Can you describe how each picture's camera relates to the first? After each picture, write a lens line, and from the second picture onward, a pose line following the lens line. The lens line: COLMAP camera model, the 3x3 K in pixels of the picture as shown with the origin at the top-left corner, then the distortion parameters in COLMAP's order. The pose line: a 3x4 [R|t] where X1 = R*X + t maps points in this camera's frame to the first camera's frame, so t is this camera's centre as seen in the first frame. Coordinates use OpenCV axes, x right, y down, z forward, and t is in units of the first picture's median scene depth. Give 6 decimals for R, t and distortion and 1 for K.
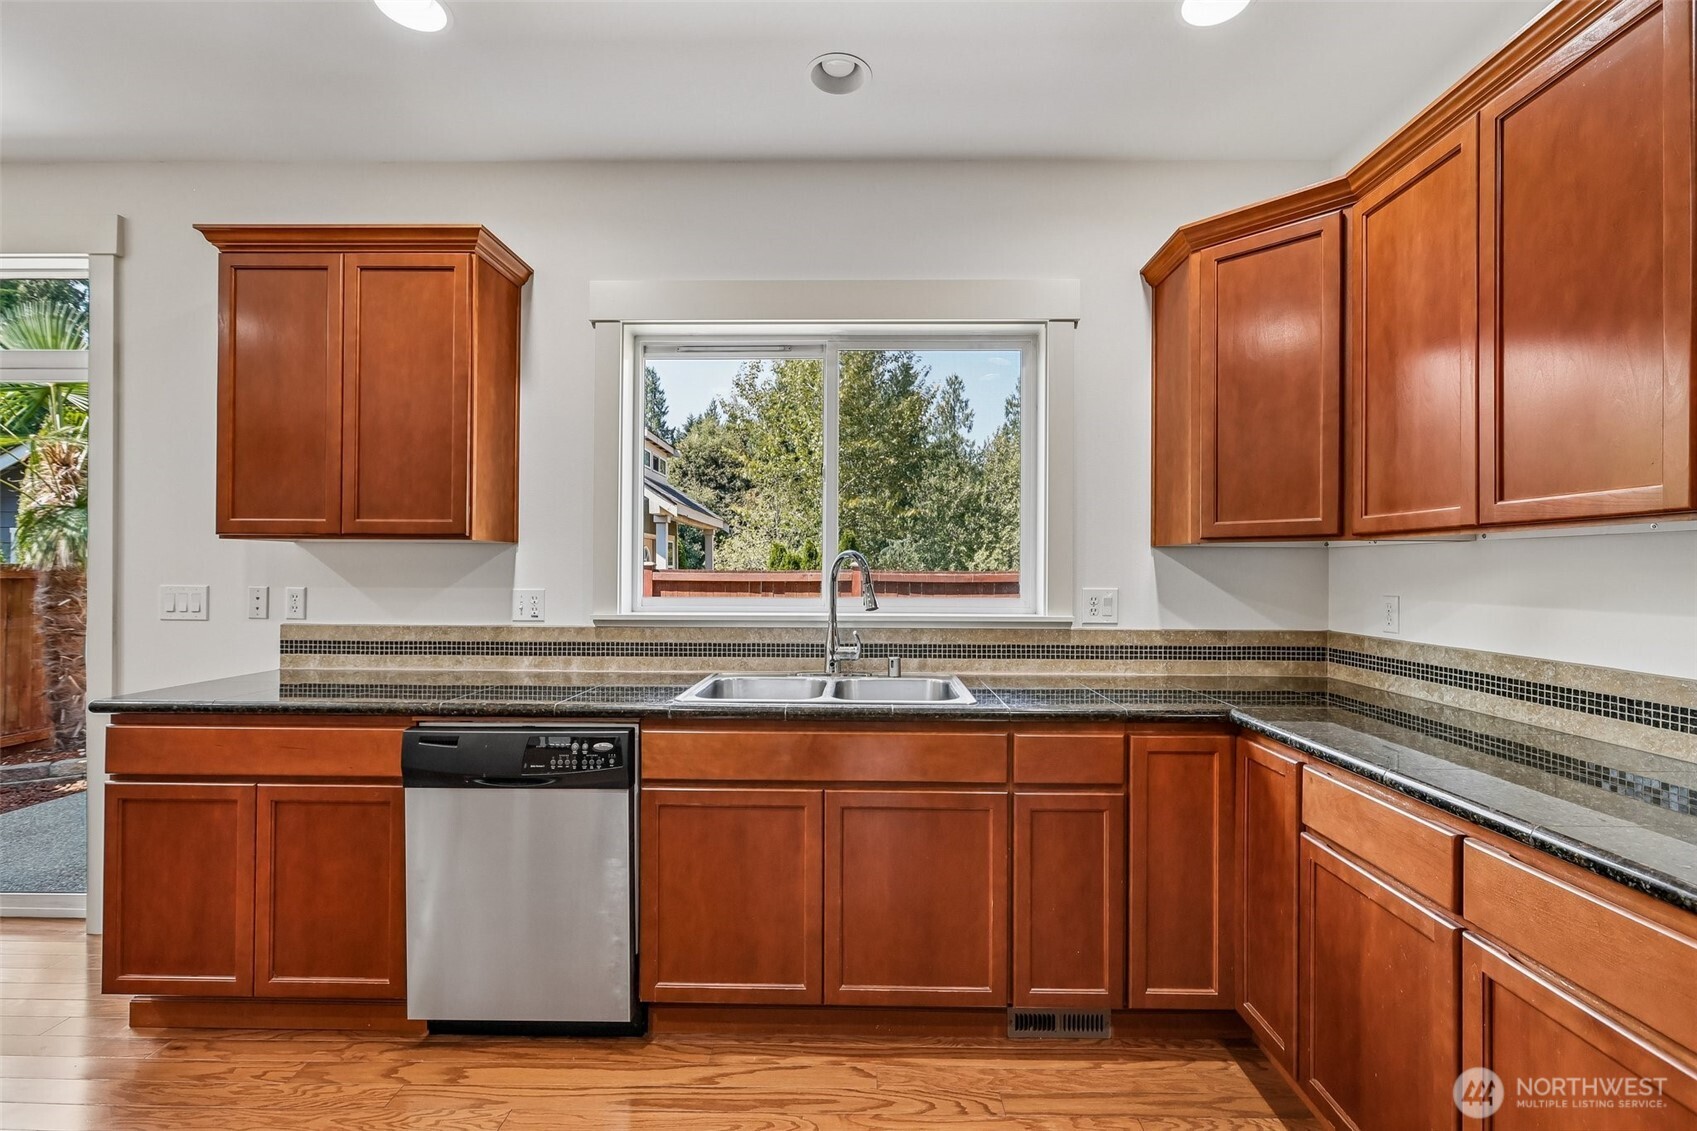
lens RADIAL K [[753.0, 0, 861.4], [0, 753.0, 565.0], [0, 0, 1]] dist [-0.000141, 0.001260]
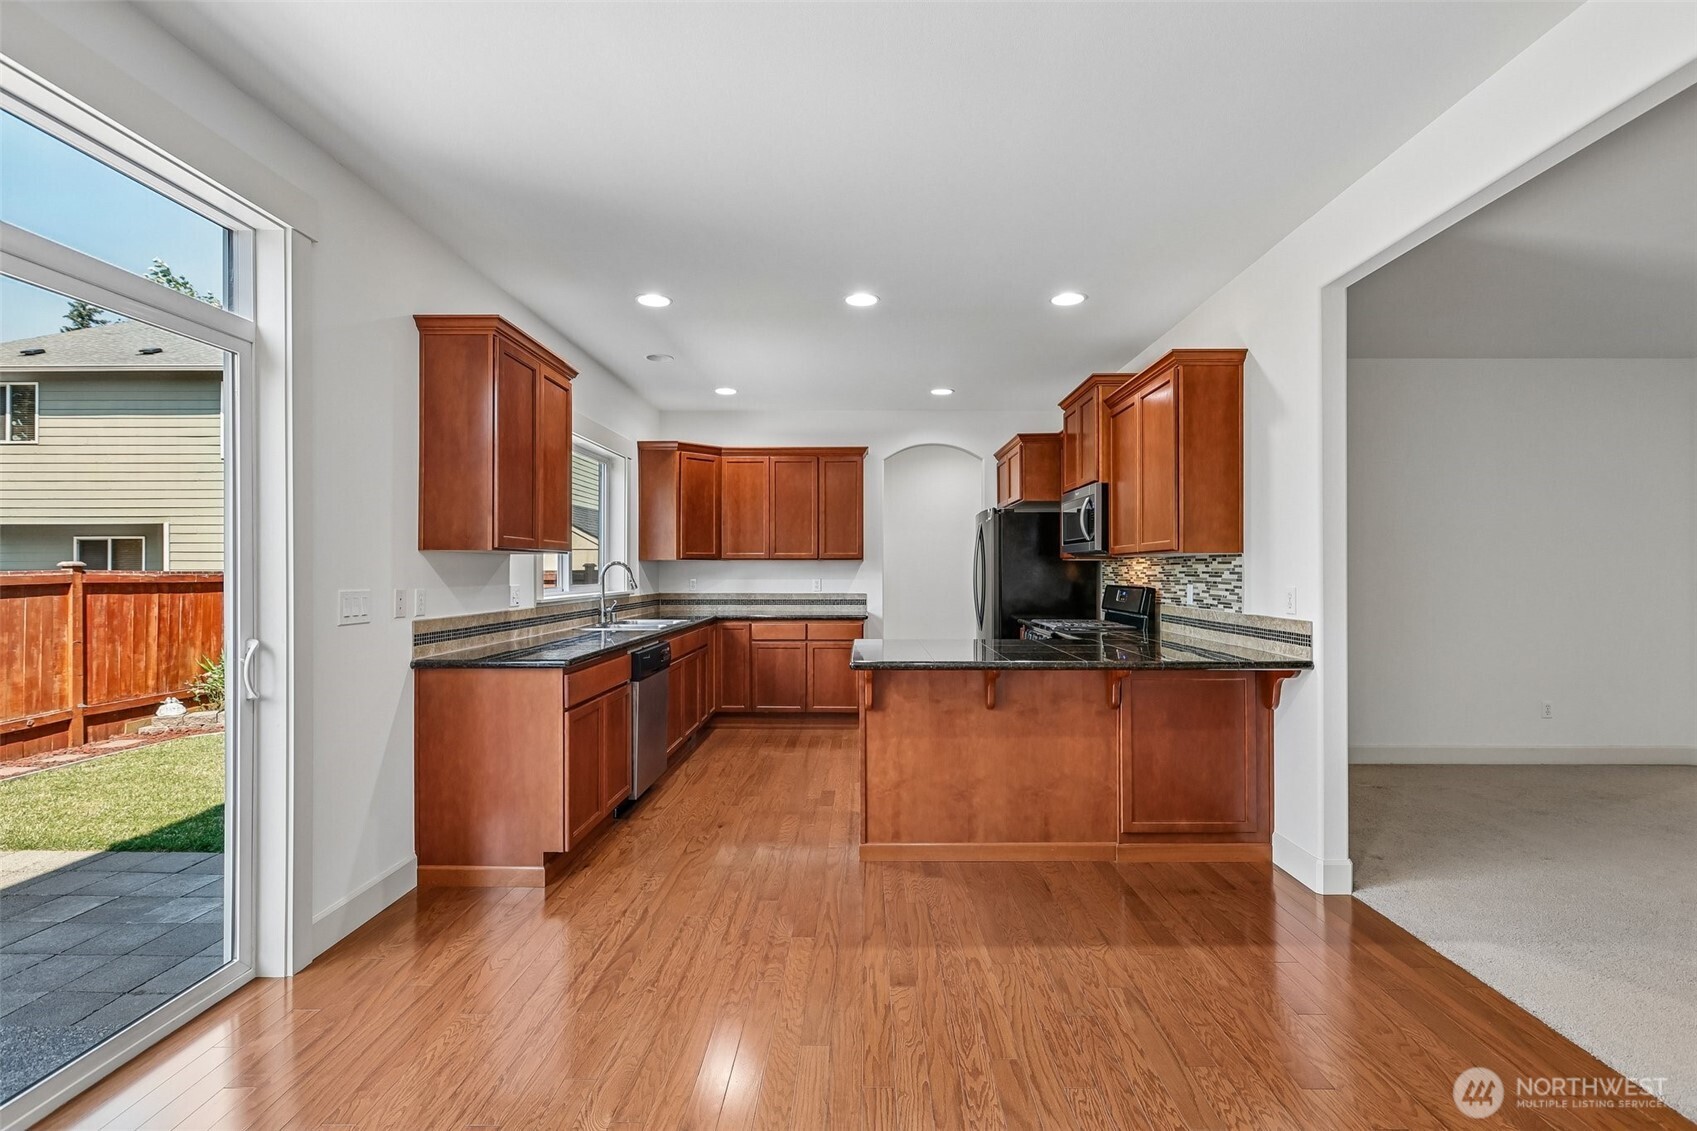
lens RADIAL K [[753.0, 0, 855.8], [0, 753.0, 566.9], [0, 0, 1]] dist [-0.000141, 0.001260]
pose [[0.001090, -0.001874, 0.999998, -1.942427], [-0.005702, 0.999982, 0.001880, -0.011046], [-0.999983, -0.005704, 0.001079, 0.319952]]
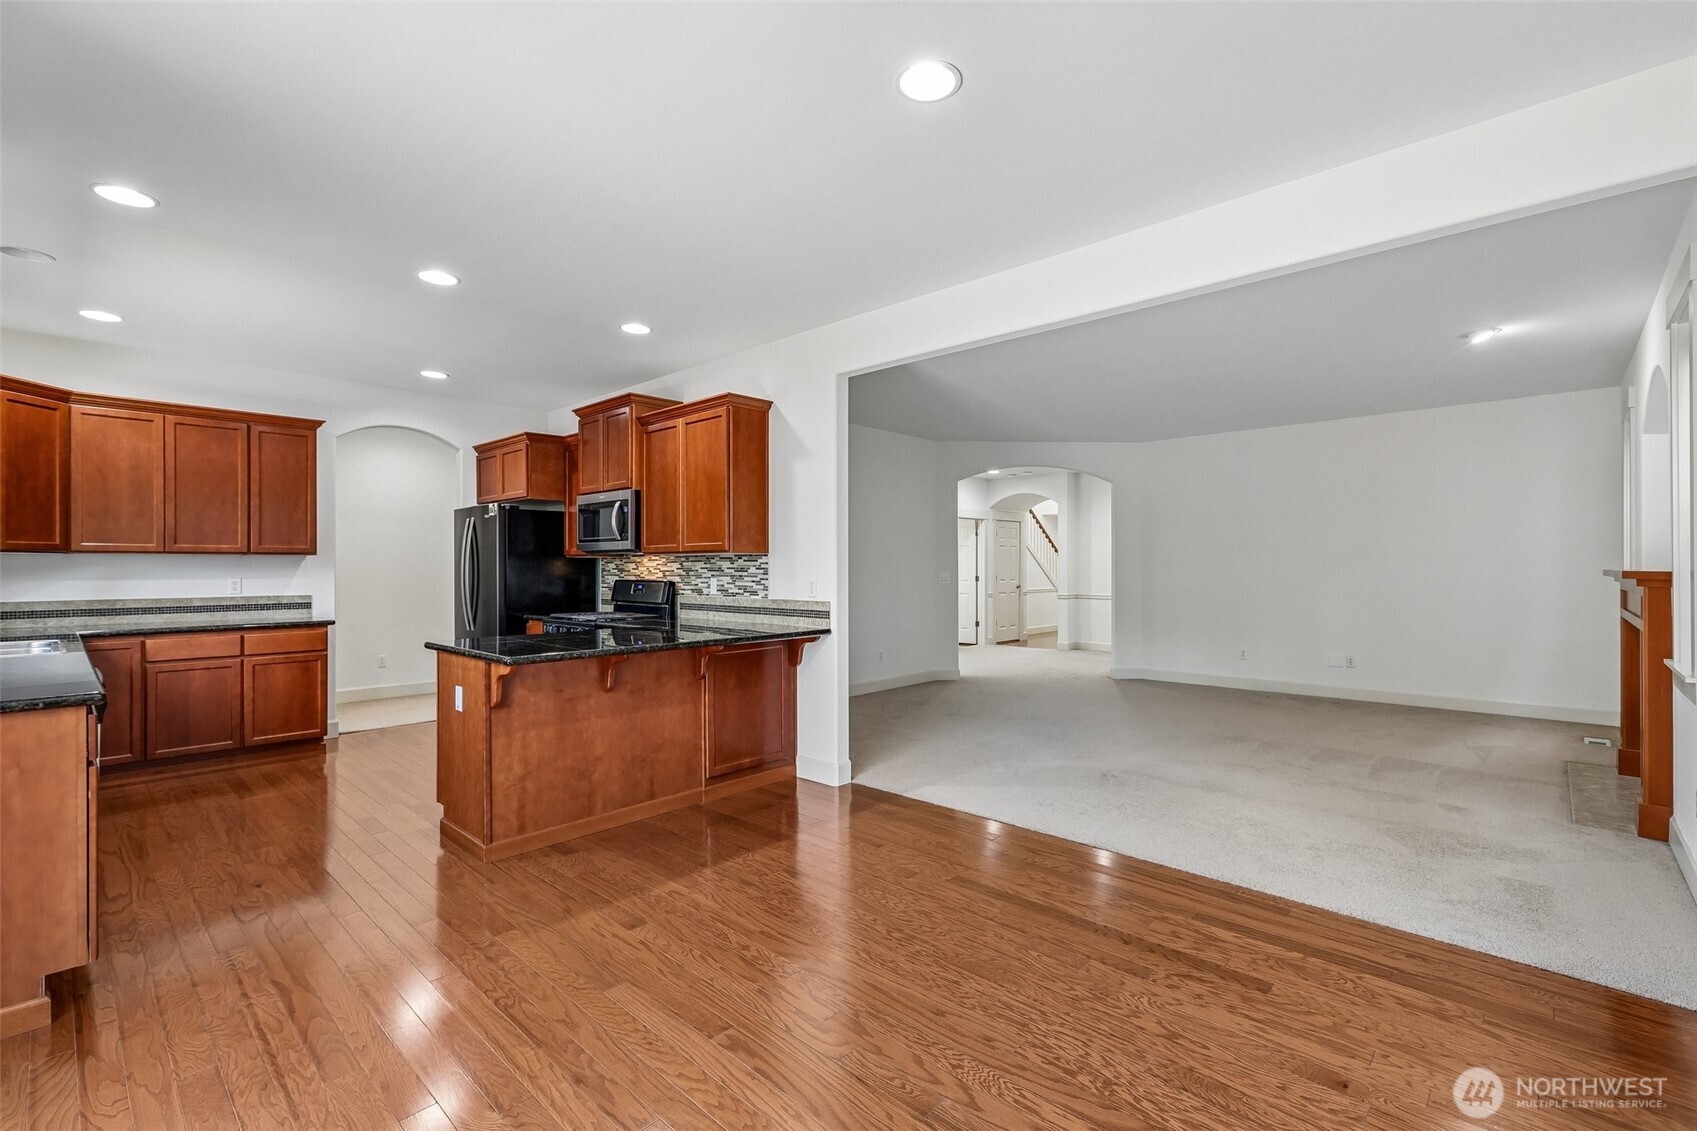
lens RADIAL K [[753.0, 0, 858.7], [0, 753.0, 564.4], [0, 0, 1]] dist [-0.000141, 0.001260]
pose [[-0.740173, -0.003790, 0.672406, -1.966145], [-0.006944, 0.999974, -0.002007, -0.008999], [-0.672380, -0.006154, -0.740180, 0.821549]]
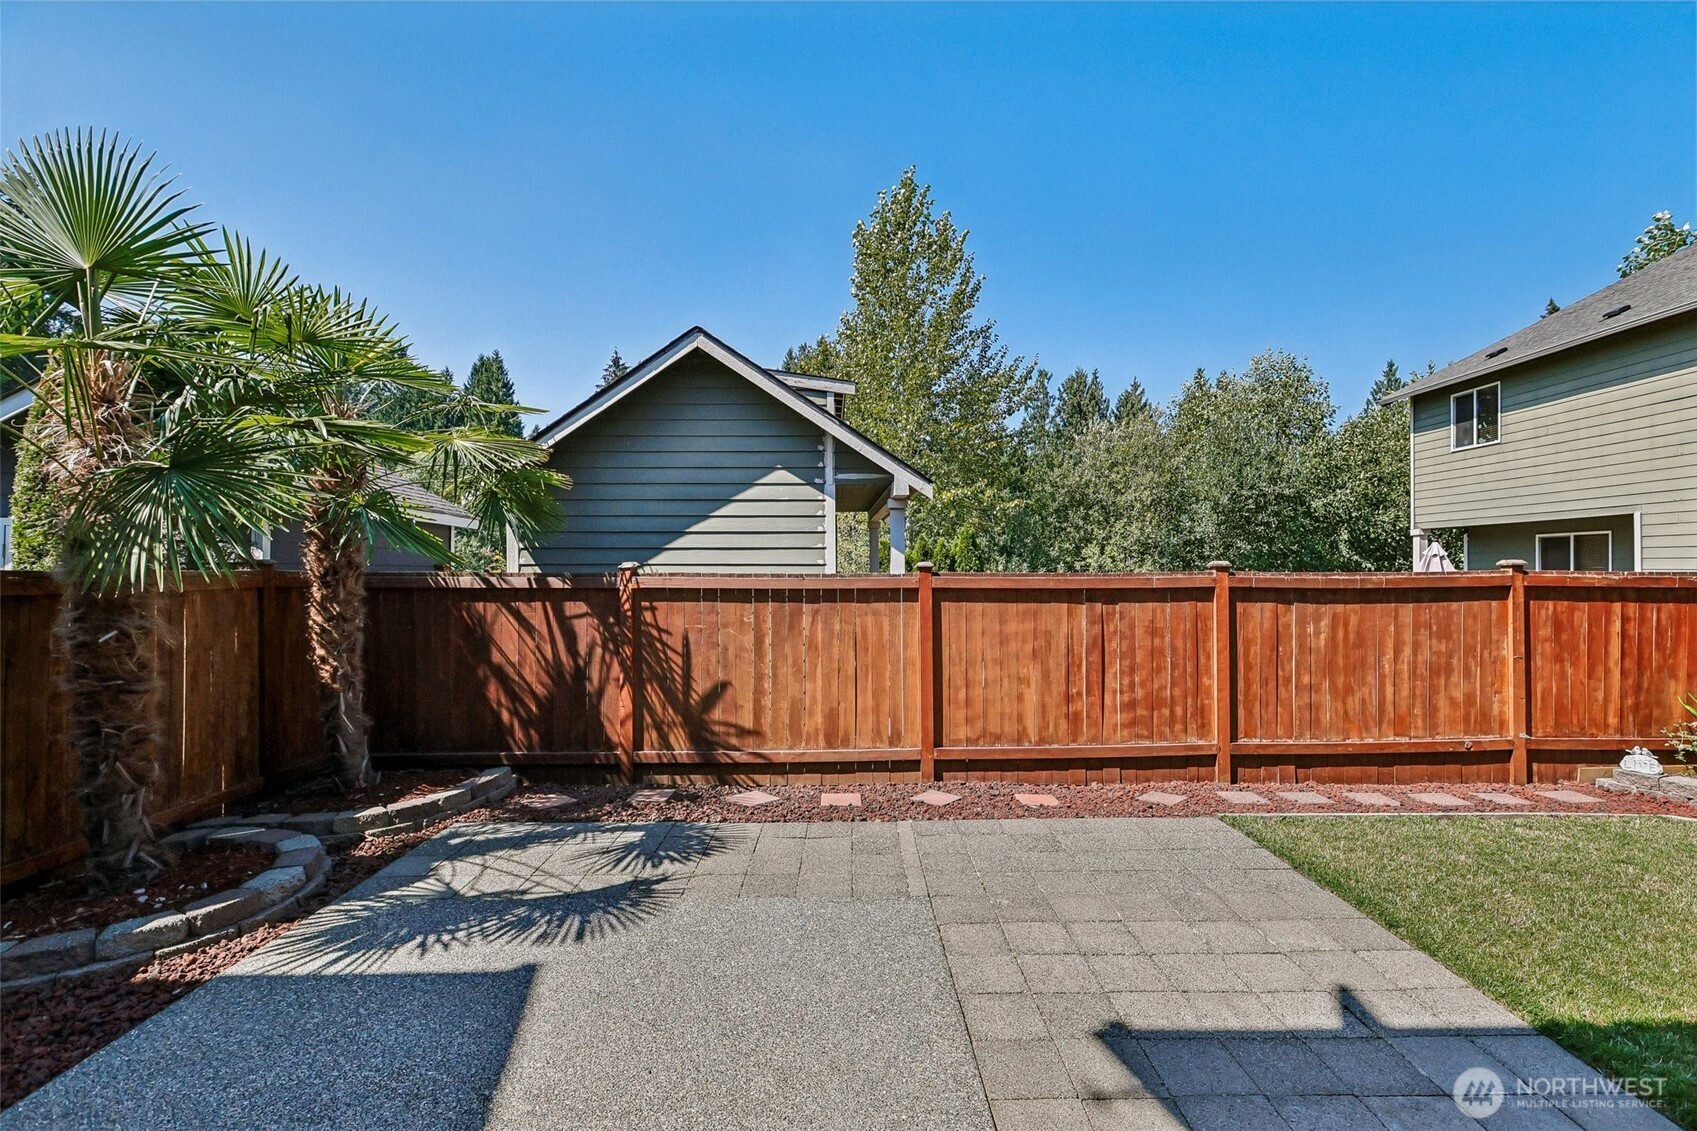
lens RADIAL K [[753.0, 0, 864.4], [0, 753.0, 565.9], [0, 0, 1]] dist [-0.000141, 0.001260]
pose [[0.999615, -0.006021, 0.027073, -1.188375], [0.005997, 0.999982, 0.000961, -0.003918], [-0.027079, -0.000799, 0.999633, 0.979733]]
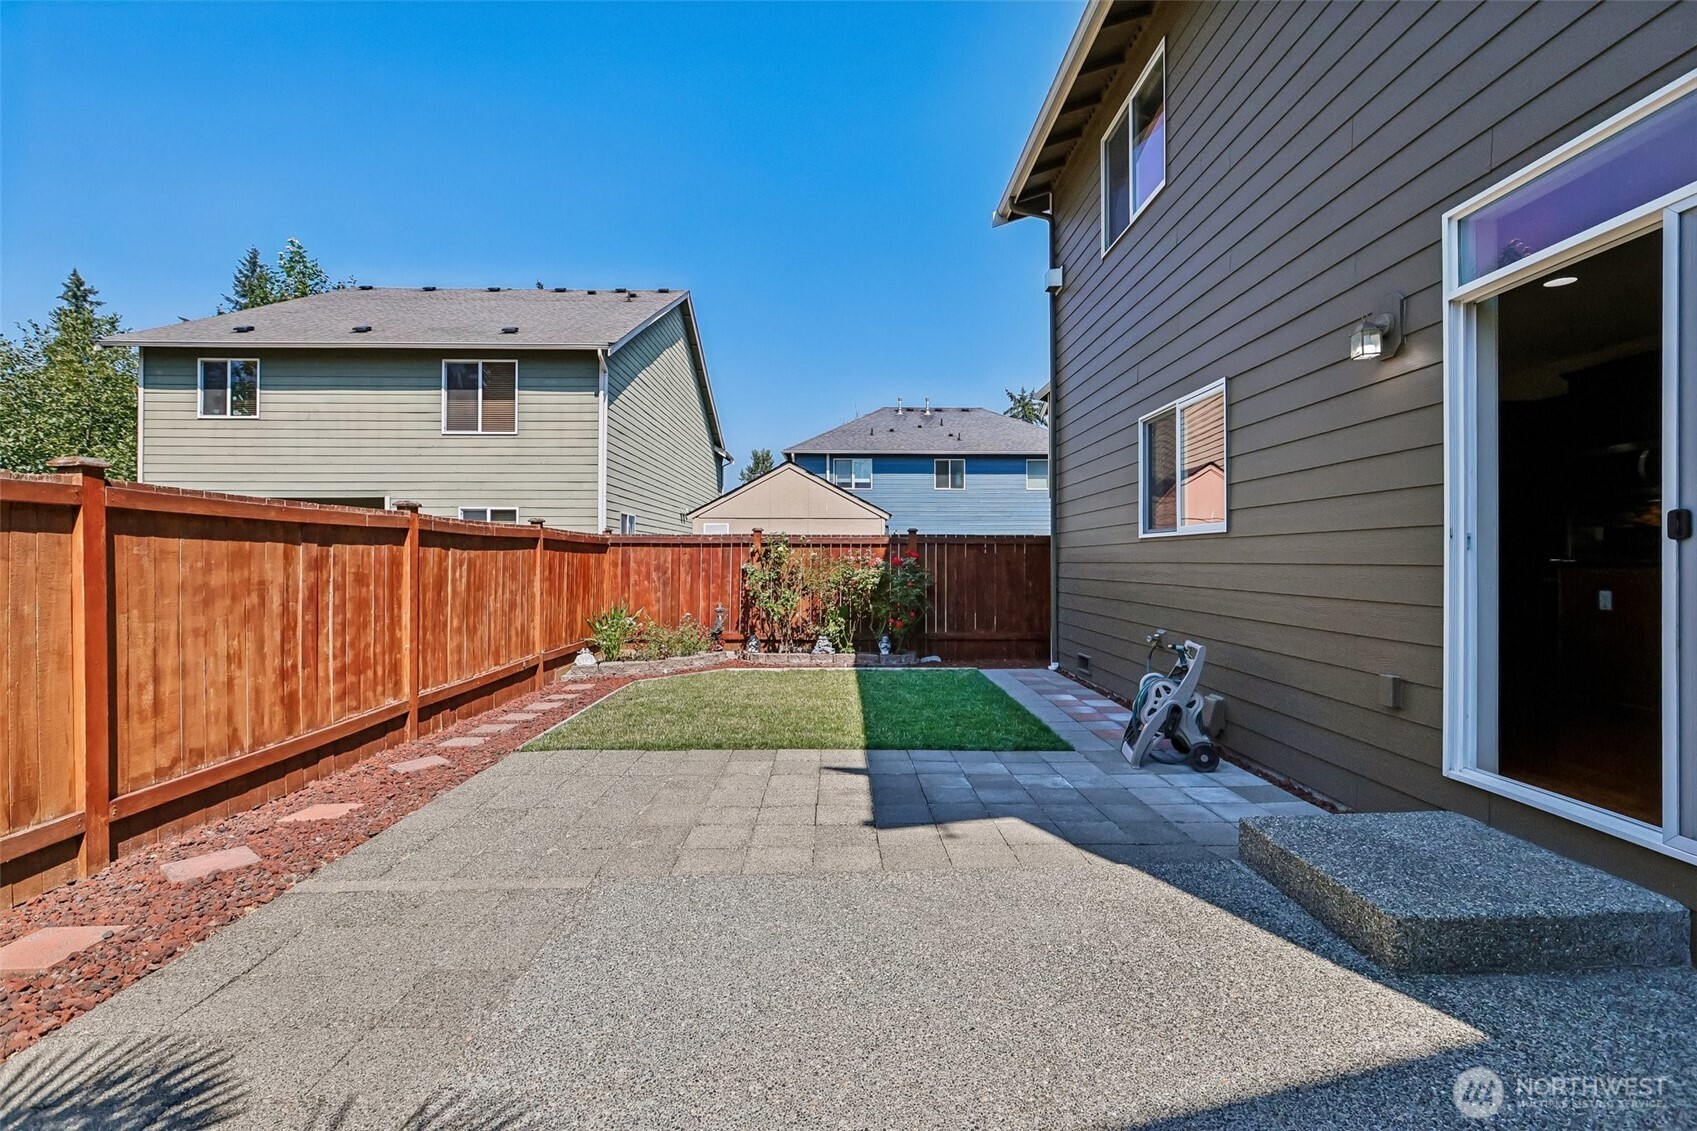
lens RADIAL K [[753.0, 0, 855.5], [0, 753.0, 562.9], [0, 0, 1]] dist [-0.000141, 0.001260]
pose [[-0.032909, -0.007497, 0.999430, -2.209895], [-0.006498, 0.999952, 0.007287, 0.142704], [-0.999437, -0.006255, -0.032956, 2.083831]]
